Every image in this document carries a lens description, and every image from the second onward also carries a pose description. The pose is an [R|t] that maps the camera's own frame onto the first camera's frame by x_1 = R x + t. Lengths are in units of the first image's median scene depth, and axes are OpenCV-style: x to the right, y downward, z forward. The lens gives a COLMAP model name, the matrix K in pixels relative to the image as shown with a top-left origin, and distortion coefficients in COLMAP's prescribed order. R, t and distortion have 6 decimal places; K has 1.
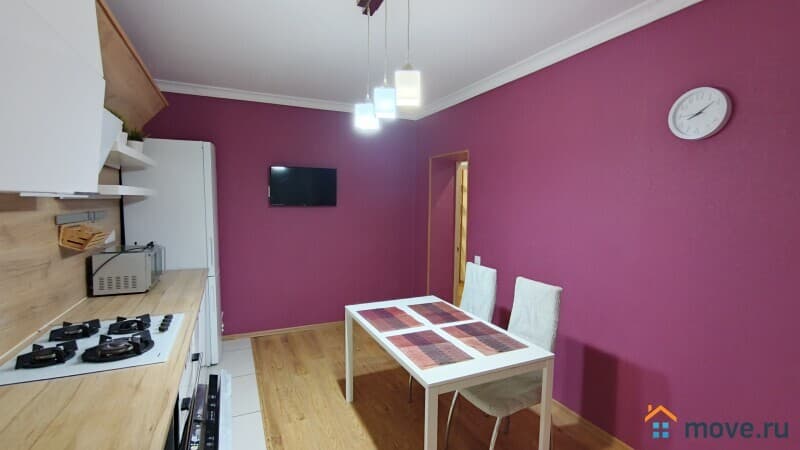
lens RADIAL K [[366.9, 0, 400.0], [0, 366.9, 225.0], [0, 0, 1]] dist [-0.001669, 0.000241]
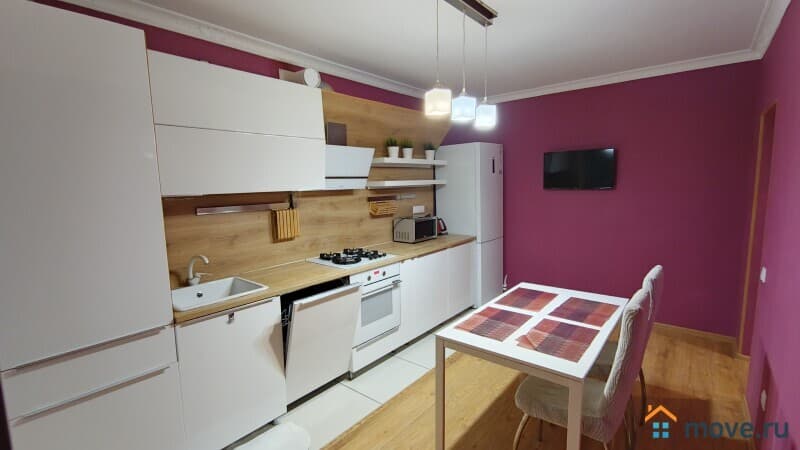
lens RADIAL K [[362.5, 0, 402.0], [0, 362.5, 227.5], [0, 0, 1]] dist [-0.001710, 0.000961]
pose [[0.422371, 0.092961, -0.901643, 0.831518], [-0.031730, 0.995634, 0.087787, -0.035161], [0.905867, -0.008470, 0.423477, 0.259527]]
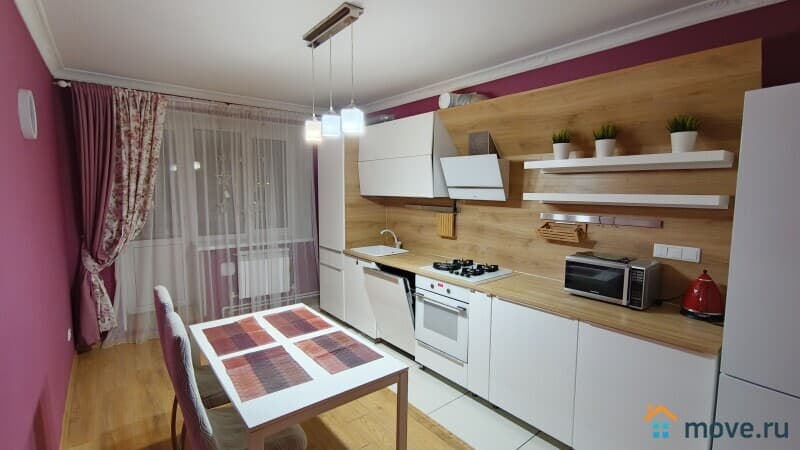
lens RADIAL K [[362.5, 0, 402.0], [0, 362.5, 227.5], [0, 0, 1]] dist [-0.001710, 0.000961]
pose [[-0.970046, 0.005267, -0.242864, 0.024785], [-0.036499, 0.985255, 0.167153, -0.171176], [0.240163, 0.171010, -0.955551, 1.972366]]
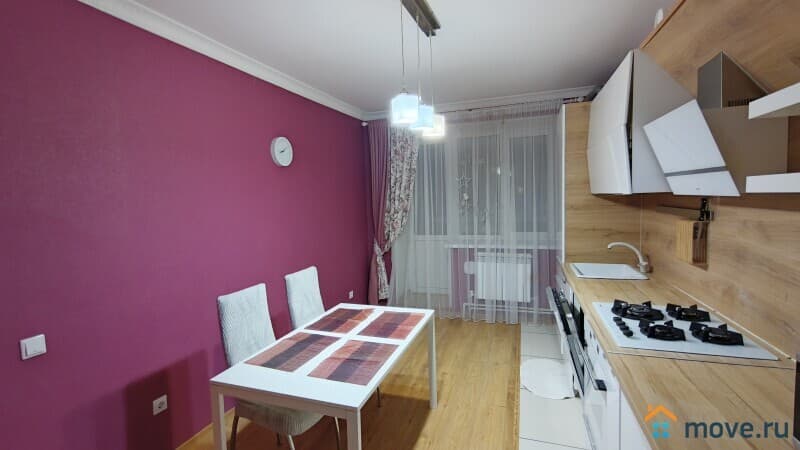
lens RADIAL K [[362.5, 0, 402.0], [0, 362.5, 227.5], [0, 0, 1]] dist [-0.001710, 0.000961]
pose [[-0.721085, -0.050232, 0.691023, -0.678842], [0.067049, 0.987628, 0.141758, -0.131220], [-0.689594, 0.148552, -0.708796, 1.603791]]
